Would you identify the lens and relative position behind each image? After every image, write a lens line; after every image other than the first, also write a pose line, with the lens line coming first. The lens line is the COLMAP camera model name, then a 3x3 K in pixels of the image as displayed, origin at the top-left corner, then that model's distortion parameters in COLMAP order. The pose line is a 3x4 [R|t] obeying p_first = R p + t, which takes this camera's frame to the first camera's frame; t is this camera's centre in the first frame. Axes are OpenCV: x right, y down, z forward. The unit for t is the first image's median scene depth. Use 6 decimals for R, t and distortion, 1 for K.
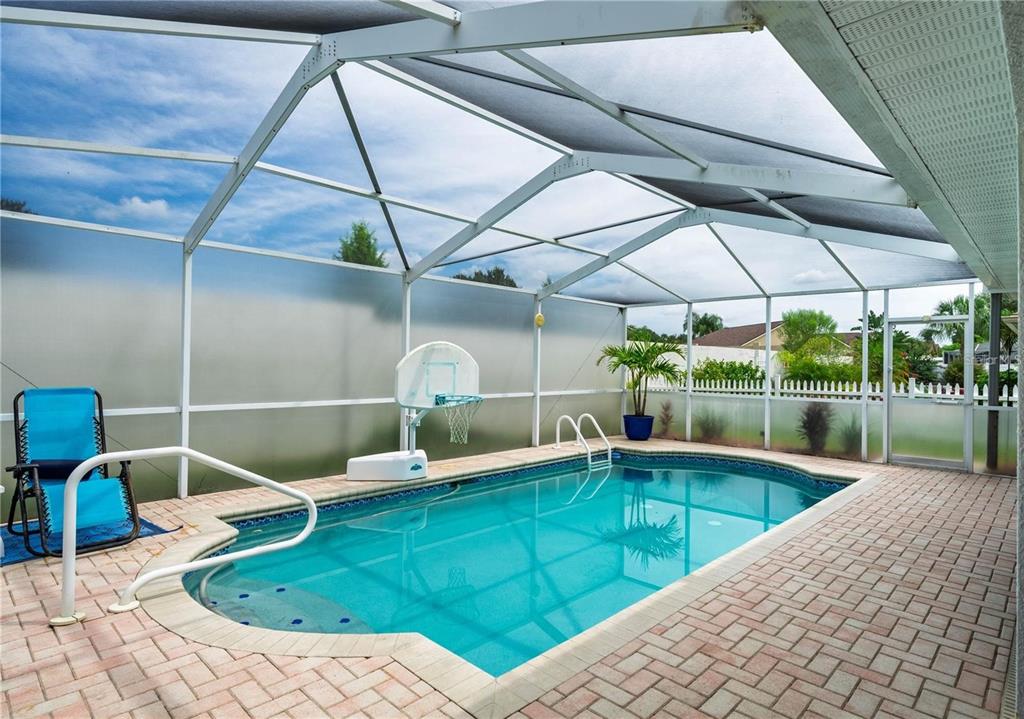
lens RADIAL K [[545.7, 0, 555.9], [0, 545.7, 364.9], [0, 0, 1]] dist [0.006555, -0.001187]
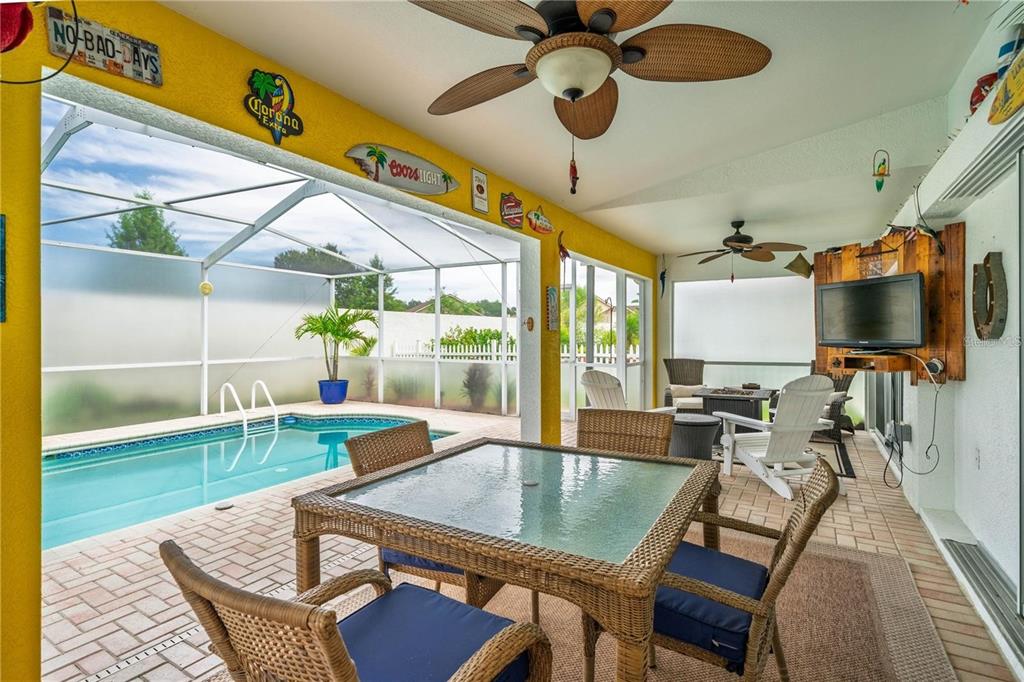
lens RADIAL K [[485.2, 0, 515.1], [0, 485.2, 331.0], [0, 0, 1]] dist [0.001194, -0.001227]
pose [[0.978386, -0.010845, 0.206501, 0.348387], [0.012013, 0.999918, -0.004400, 0.007260], [-0.206436, 0.006785, 0.978437, 0.018289]]
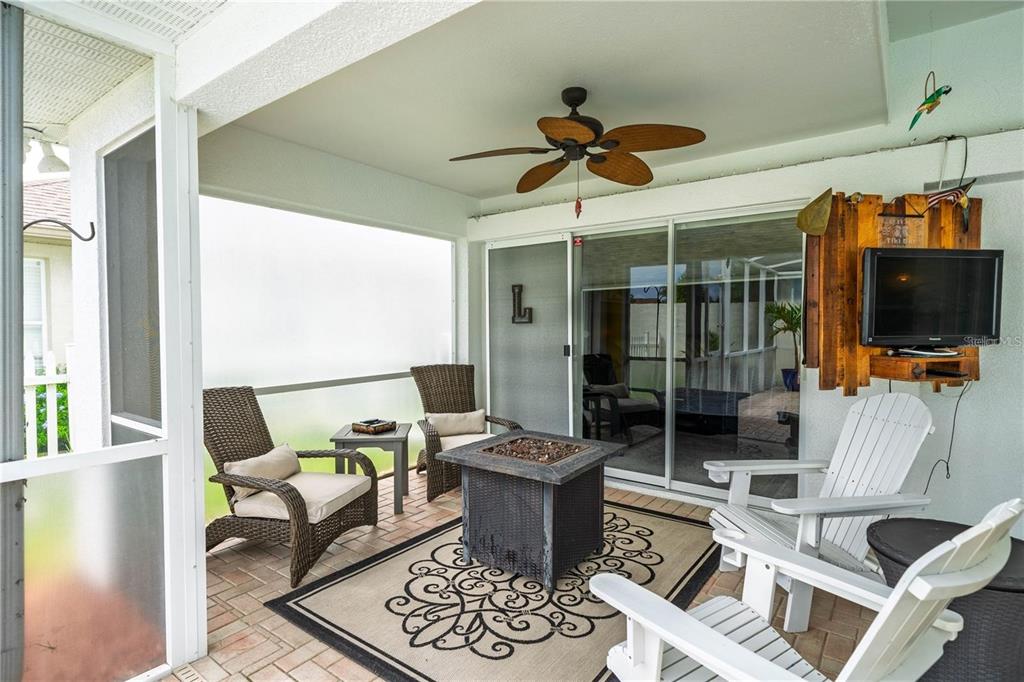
lens RADIAL K [[535.7, 0, 506.8], [0, 535.7, 343.1], [0, 0, 1]] dist [0.001523, 0.000440]
pose [[-0.099554, -0.043249, 0.994092, 0.427143], [-0.003231, 0.999064, 0.043142, 0.008357], [-0.995027, 0.001083, -0.099600, 0.631492]]
